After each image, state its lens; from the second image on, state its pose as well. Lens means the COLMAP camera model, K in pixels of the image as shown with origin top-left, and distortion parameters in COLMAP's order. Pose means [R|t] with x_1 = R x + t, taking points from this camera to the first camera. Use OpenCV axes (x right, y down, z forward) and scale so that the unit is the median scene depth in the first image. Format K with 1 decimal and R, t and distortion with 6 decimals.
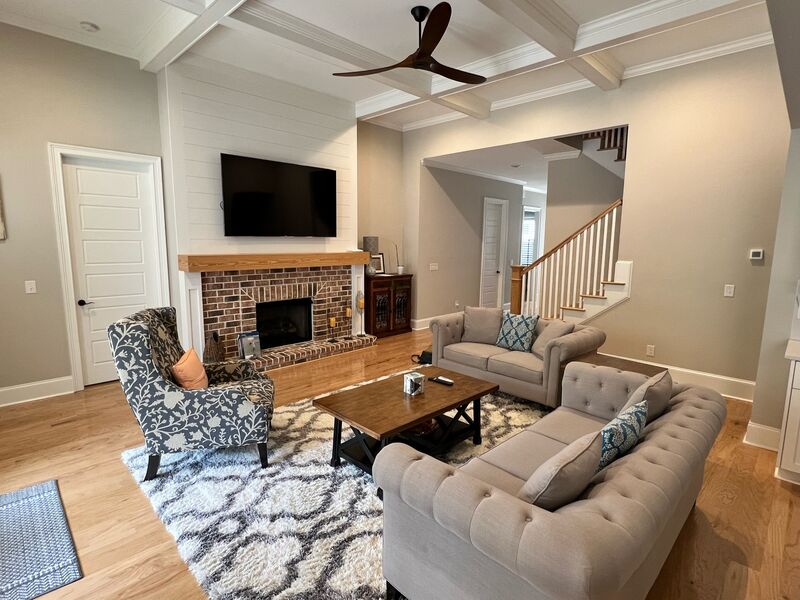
lens RADIAL K [[421.4, 0, 399.3], [0, 421.4, 300.4], [0, 0, 1]] dist [0.005796, 0.000468]
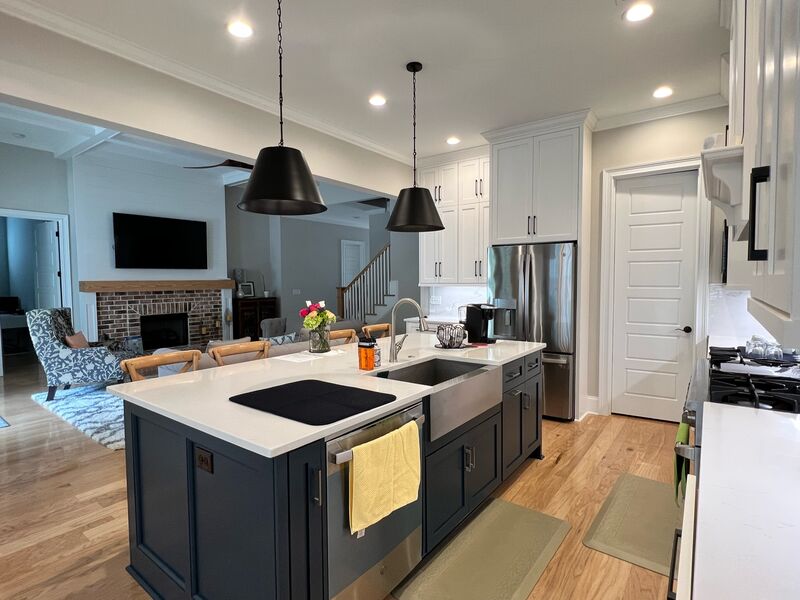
lens RADIAL K [[421.4, 0, 392.3], [0, 421.4, 301.2], [0, 0, 1]] dist [0.005796, 0.000468]
pose [[0.992146, -0.023548, 0.122848, 0.326076], [0.034634, 0.995438, -0.088898, 0.115035], [-0.120194, 0.092455, 0.988436, -0.499785]]
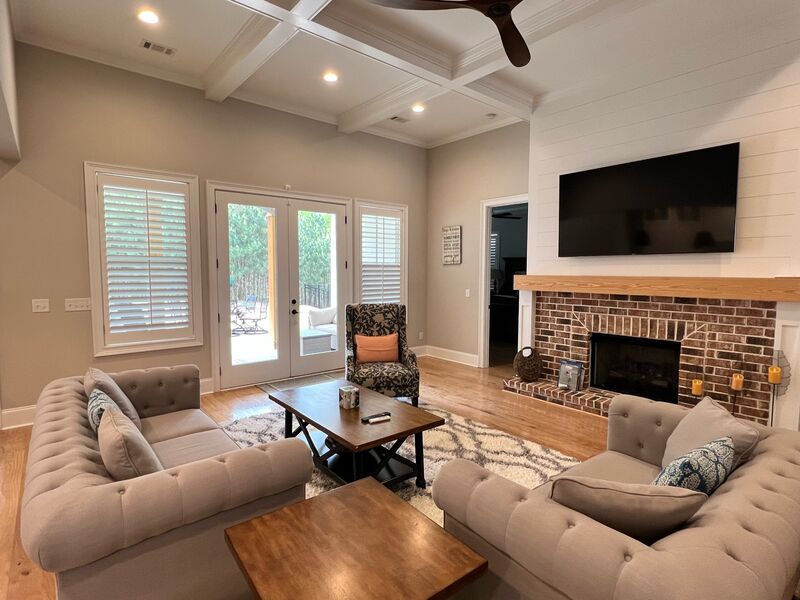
lens RADIAL K [[421.4, 0, 393.9], [0, 421.4, 298.1], [0, 0, 1]] dist [0.005796, 0.000468]
pose [[-0.099604, 0.058152, -0.993326, 0.588640], [-0.144218, 0.986906, 0.072237, -0.069374], [0.984520, 0.150451, -0.089913, 0.687806]]
